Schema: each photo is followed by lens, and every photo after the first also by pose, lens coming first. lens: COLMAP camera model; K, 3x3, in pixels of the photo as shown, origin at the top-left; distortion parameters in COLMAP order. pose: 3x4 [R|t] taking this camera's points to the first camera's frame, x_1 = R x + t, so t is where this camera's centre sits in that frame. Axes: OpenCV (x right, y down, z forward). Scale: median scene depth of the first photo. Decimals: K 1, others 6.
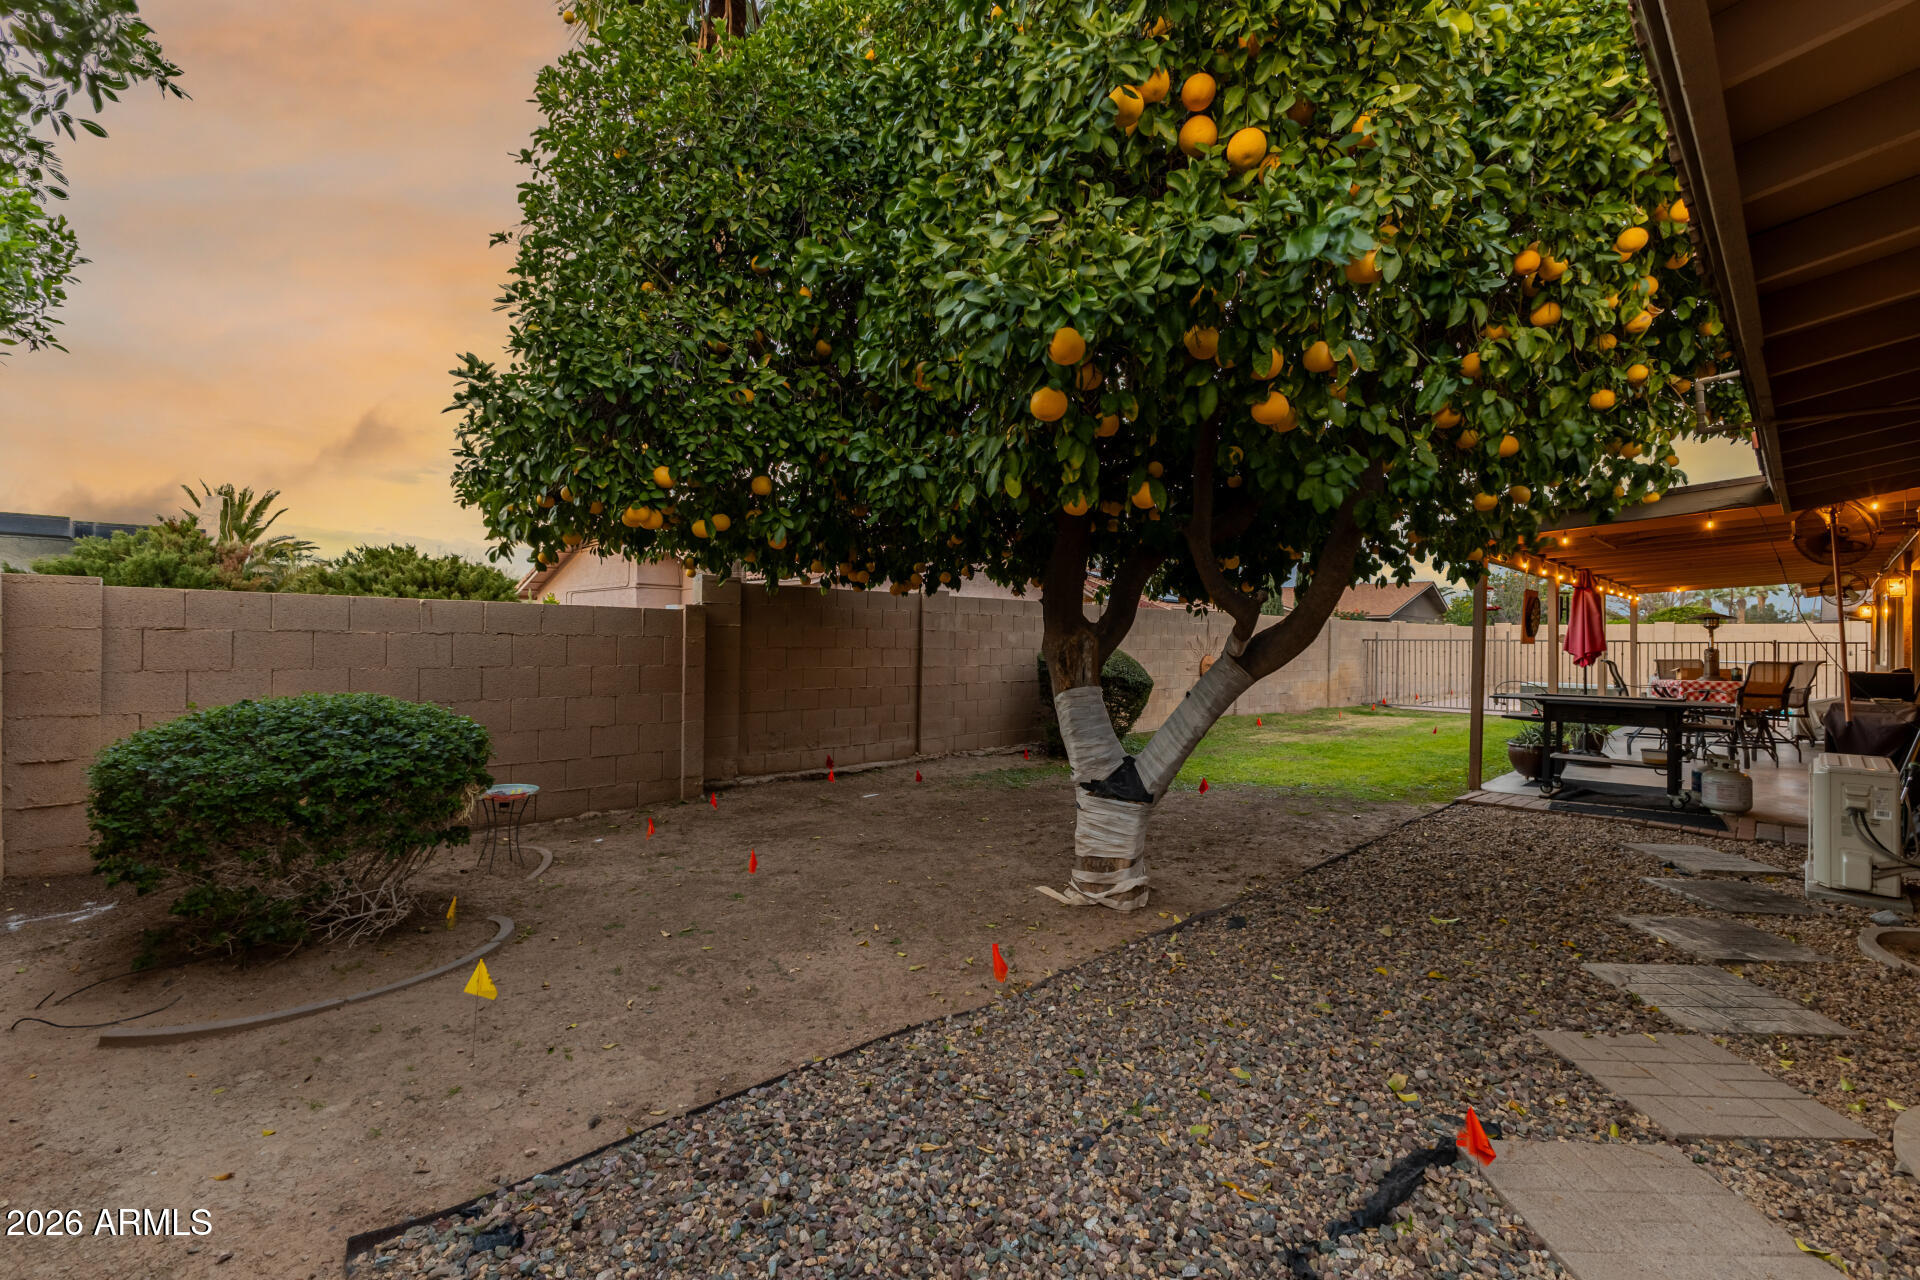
lens RADIAL K [[822.9, 0, 960.0], [0, 822.9, 640.0], [0, 0, 1]] dist [0.007488, 0.000466]
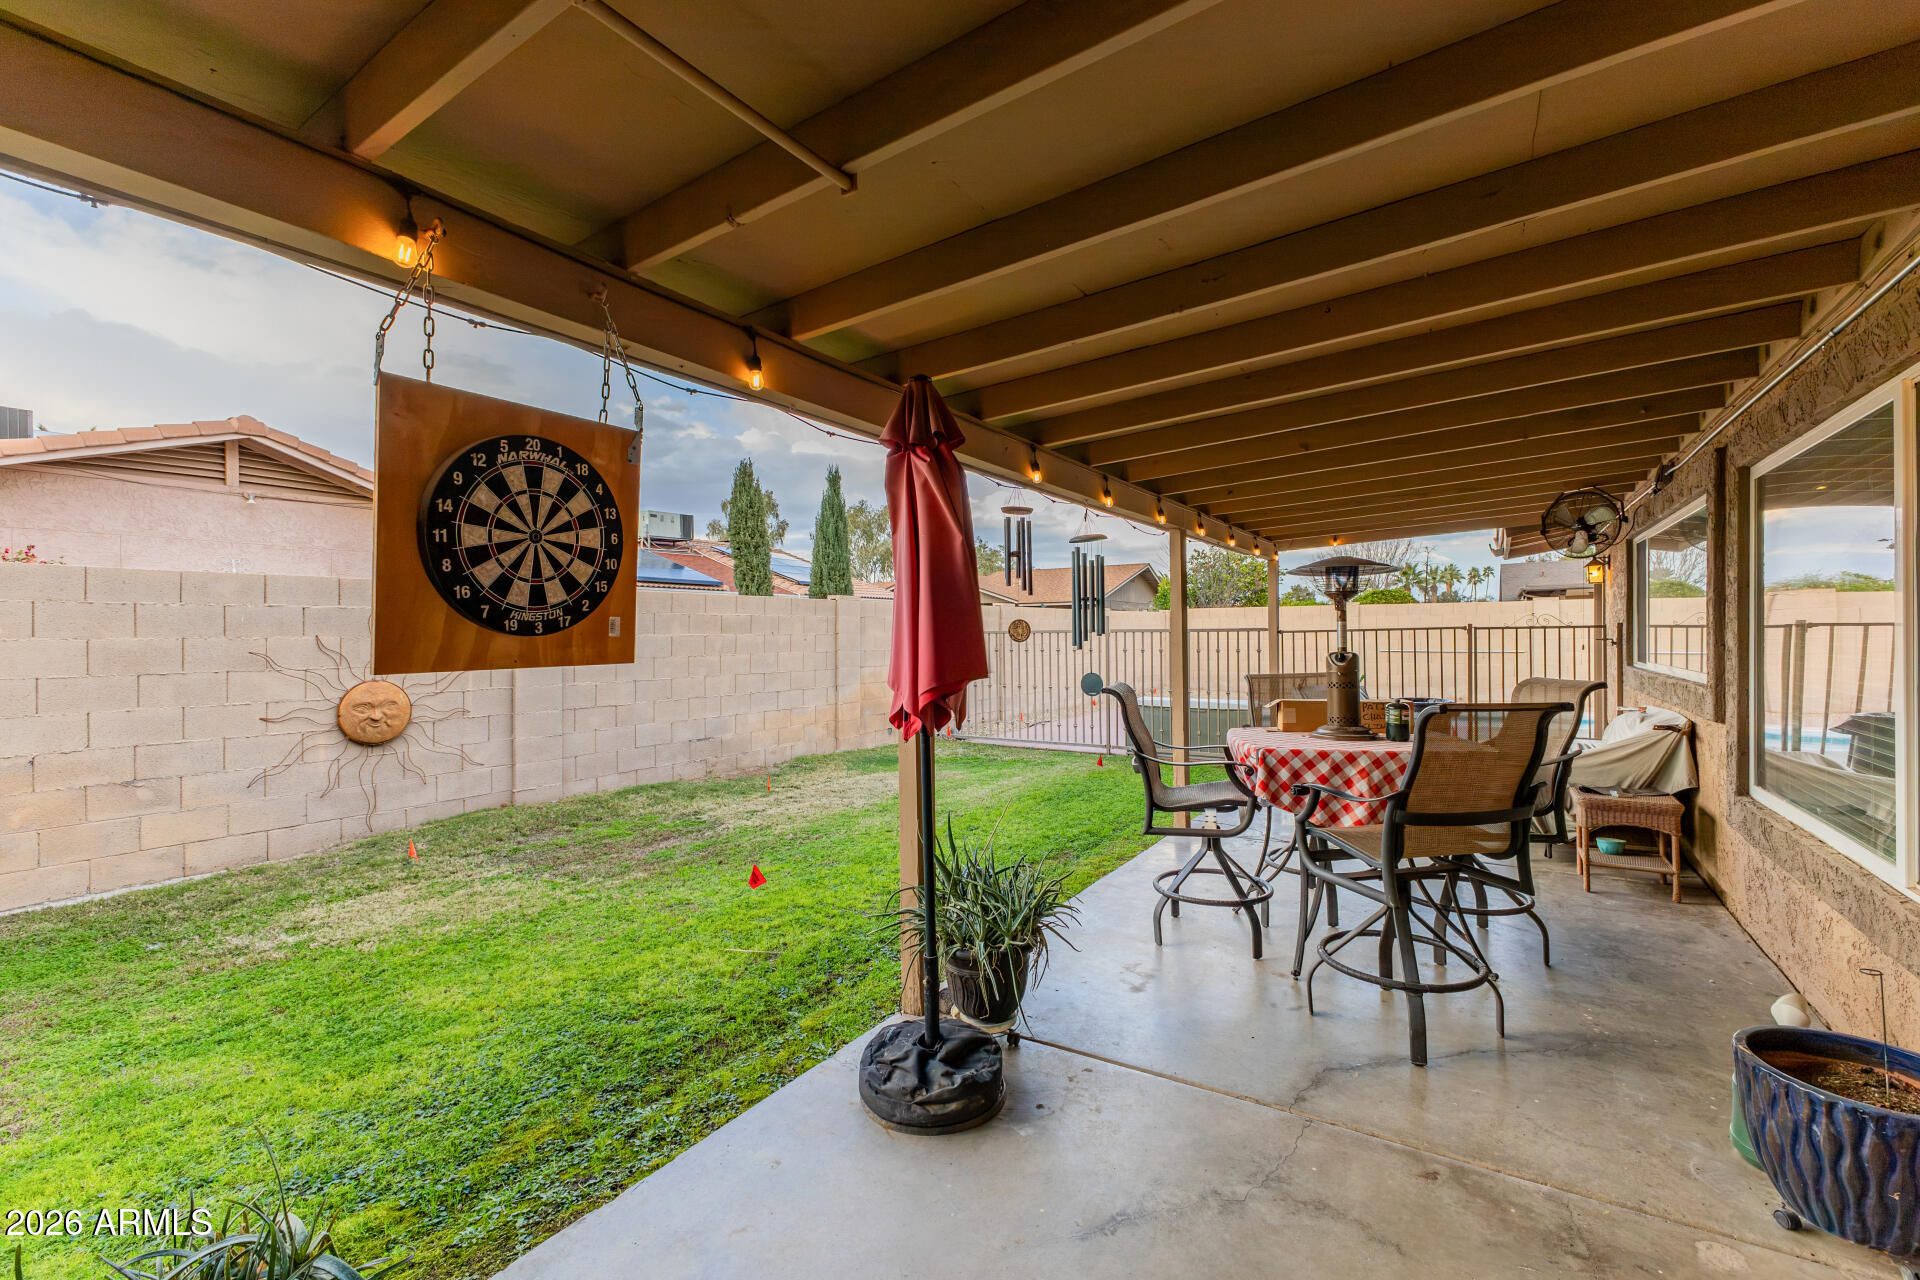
lens RADIAL K [[822.9, 0, 960.0], [0, 822.9, 640.0], [0, 0, 1]] dist [0.007488, 0.000466]
pose [[0.972703, -0.022983, 0.230914, 1.763126], [0.021517, 0.999729, 0.008865, -0.004694], [-0.231055, -0.003655, 0.972934, 1.827230]]
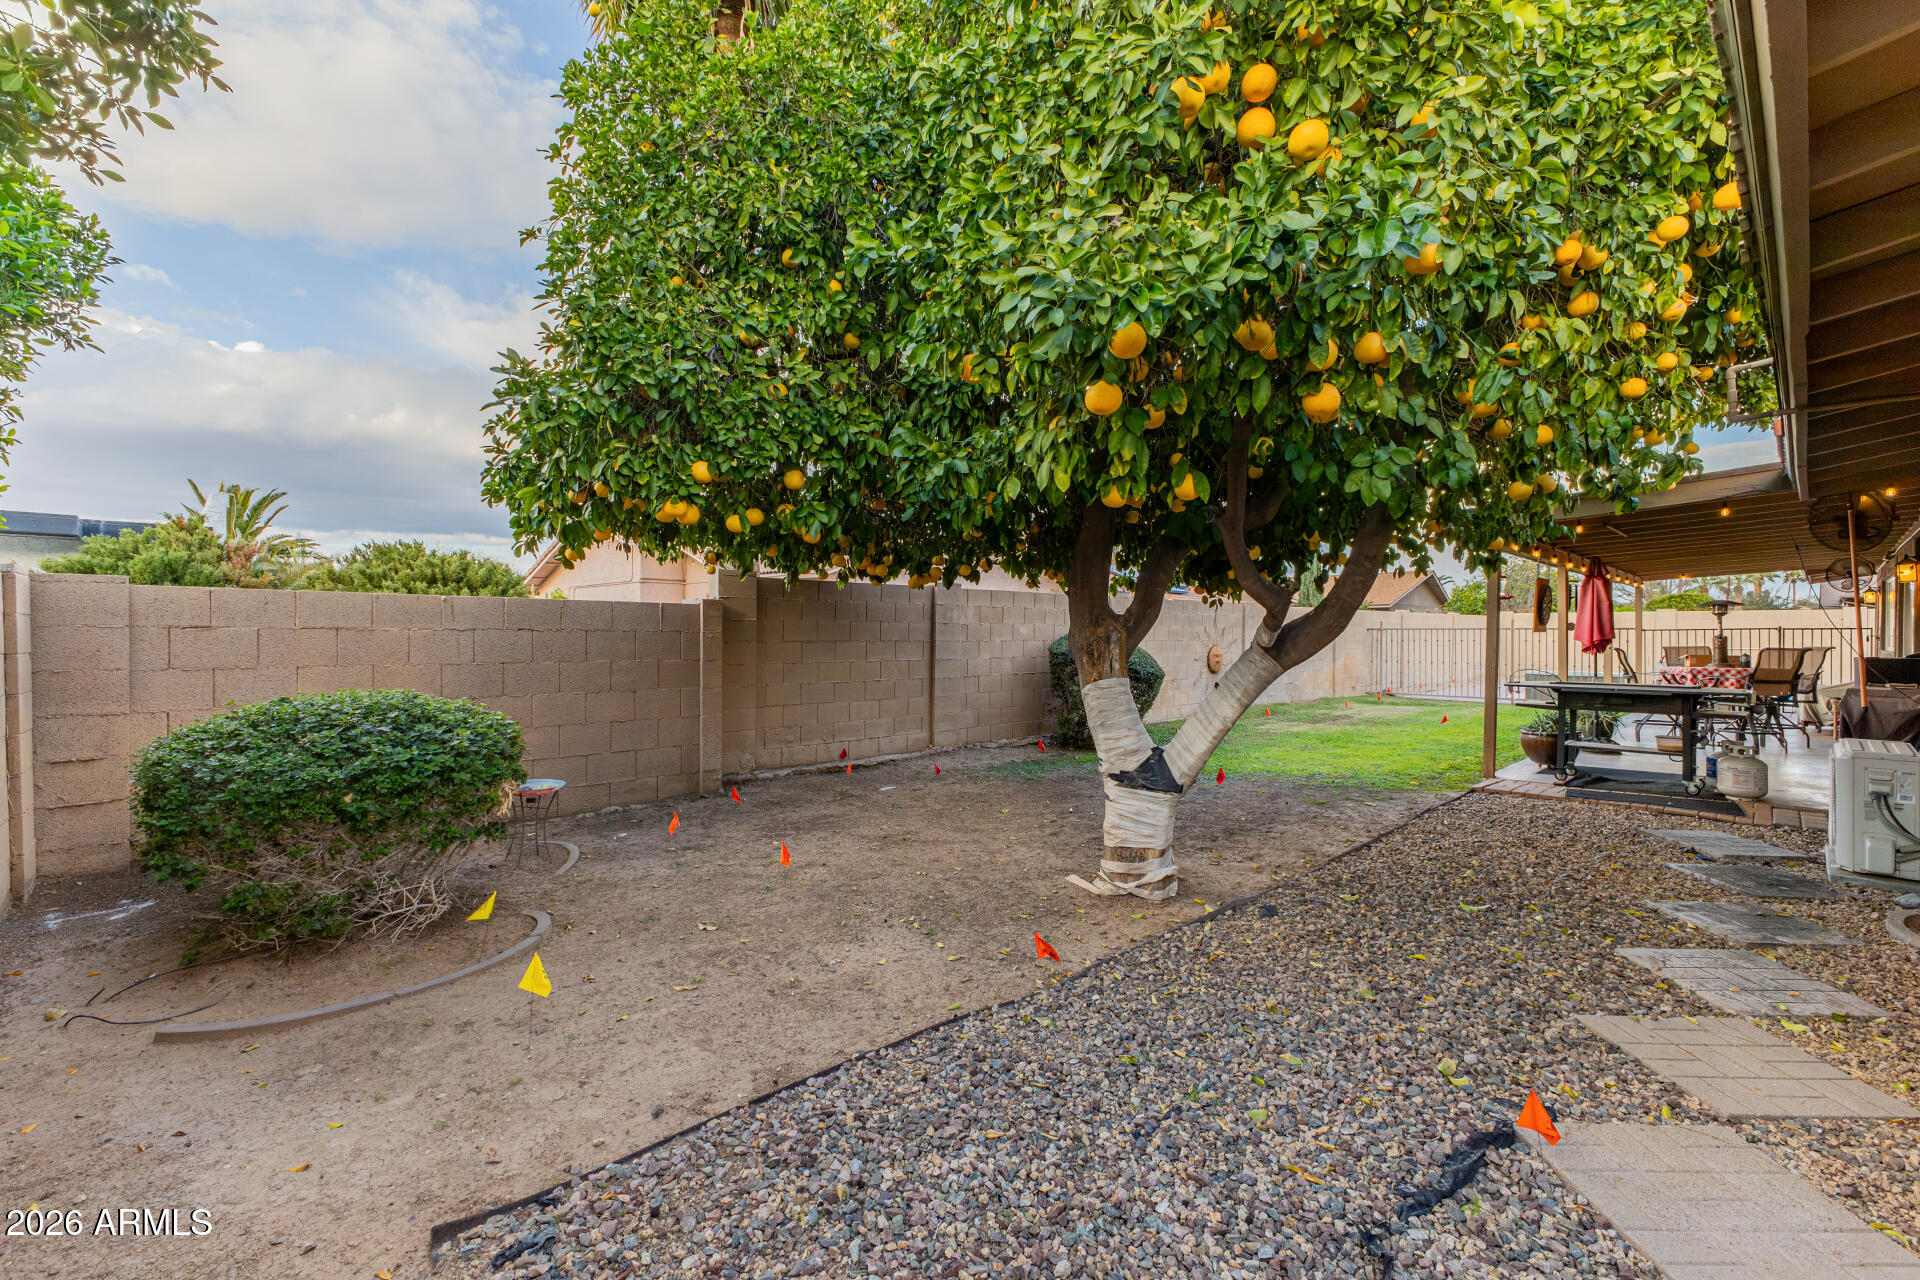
lens RADIAL K [[822.4, 0, 960.5], [0, 822.4, 639.2], [0, 0, 1]] dist [0.007905, -0.000471]
pose [[0.999970, -0.007302, 0.002503, -0.045993], [0.007281, 0.999939, 0.008307, -0.000688], [-0.002564, -0.008288, 0.999962, -0.003785]]
